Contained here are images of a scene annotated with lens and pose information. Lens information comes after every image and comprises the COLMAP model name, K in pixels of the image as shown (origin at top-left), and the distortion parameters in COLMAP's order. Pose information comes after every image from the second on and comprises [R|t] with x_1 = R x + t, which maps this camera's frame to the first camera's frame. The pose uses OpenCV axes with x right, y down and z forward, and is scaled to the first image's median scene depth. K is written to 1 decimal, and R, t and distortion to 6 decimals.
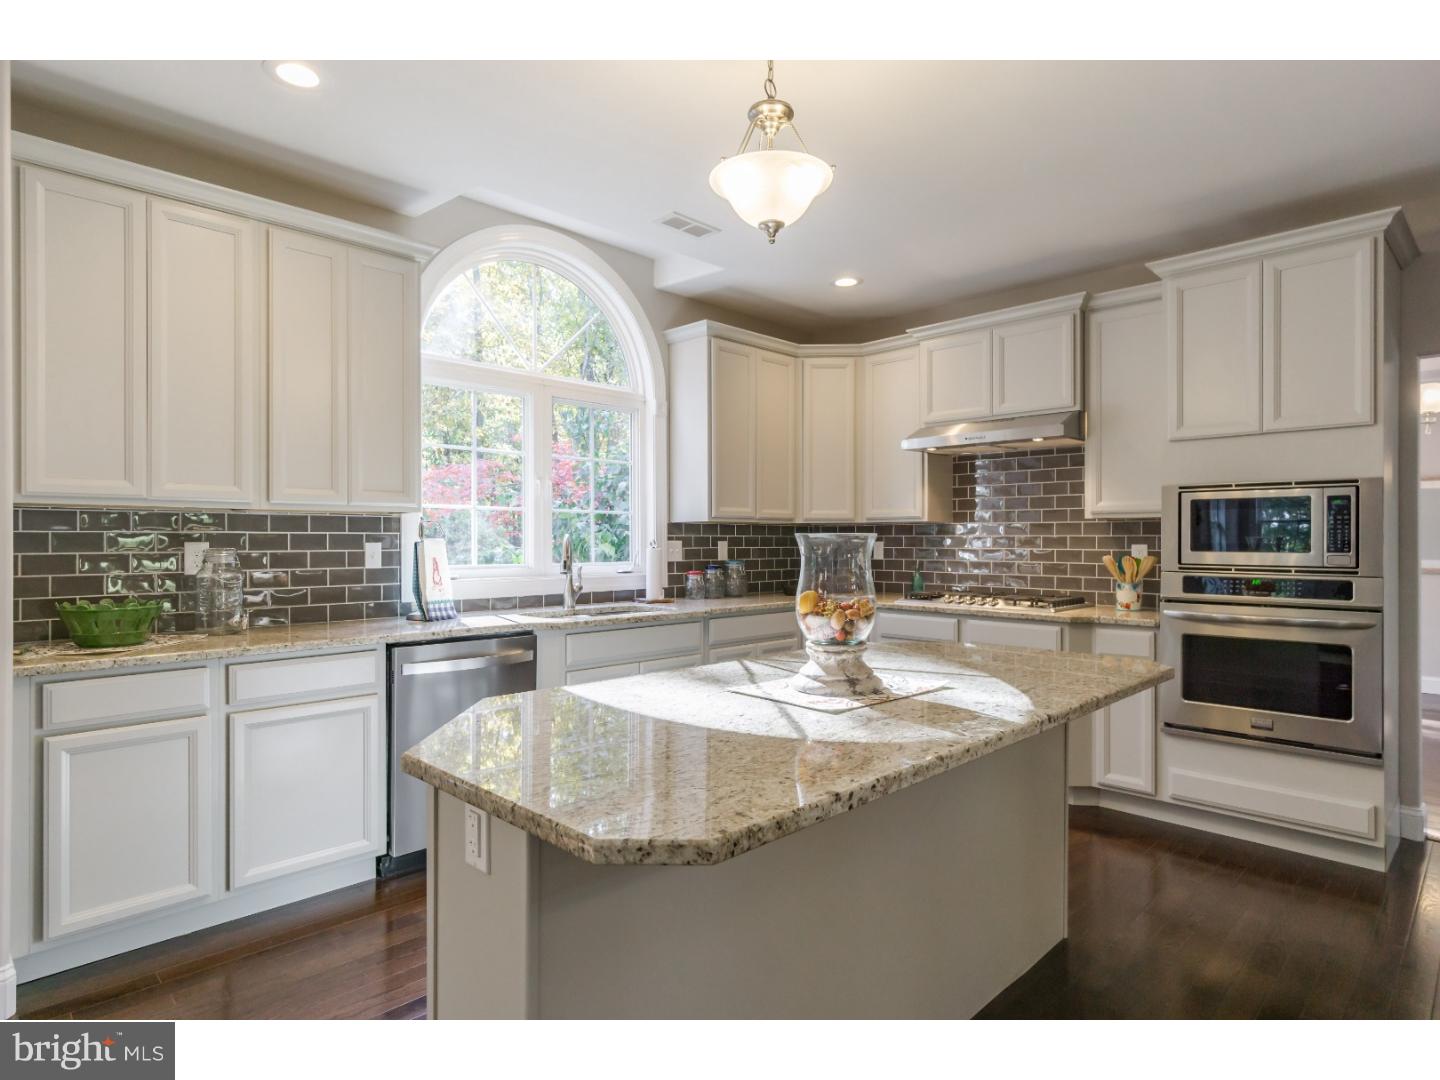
lens RADIAL K [[806.6, 0, 724.4], [0, 806.6, 541.1], [0, 0, 1]] dist [-0.007570, -0.002694]
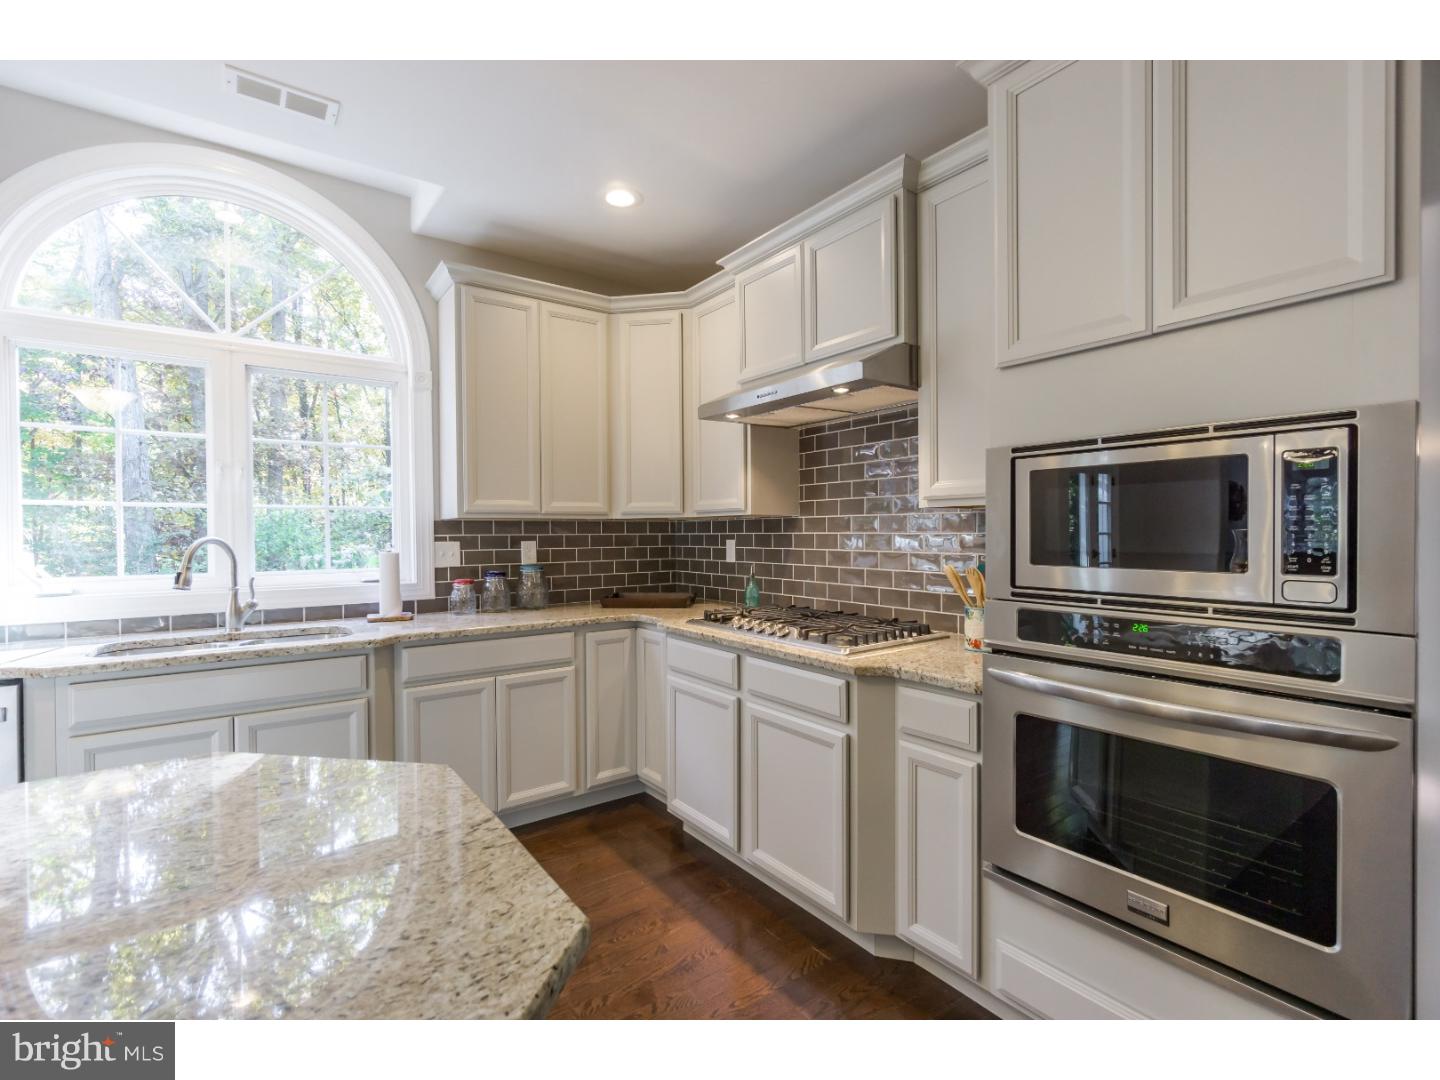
lens RADIAL K [[671.4, 0, 717.4], [0, 671.4, 540.7], [0, 0, 1]] dist [-0.009853, 0.000256]
pose [[0.988257, -0.004926, -0.152722, 0.376007], [0.006759, 0.999911, 0.011481, -0.008990], [0.152652, -0.012378, 0.988202, 0.439932]]
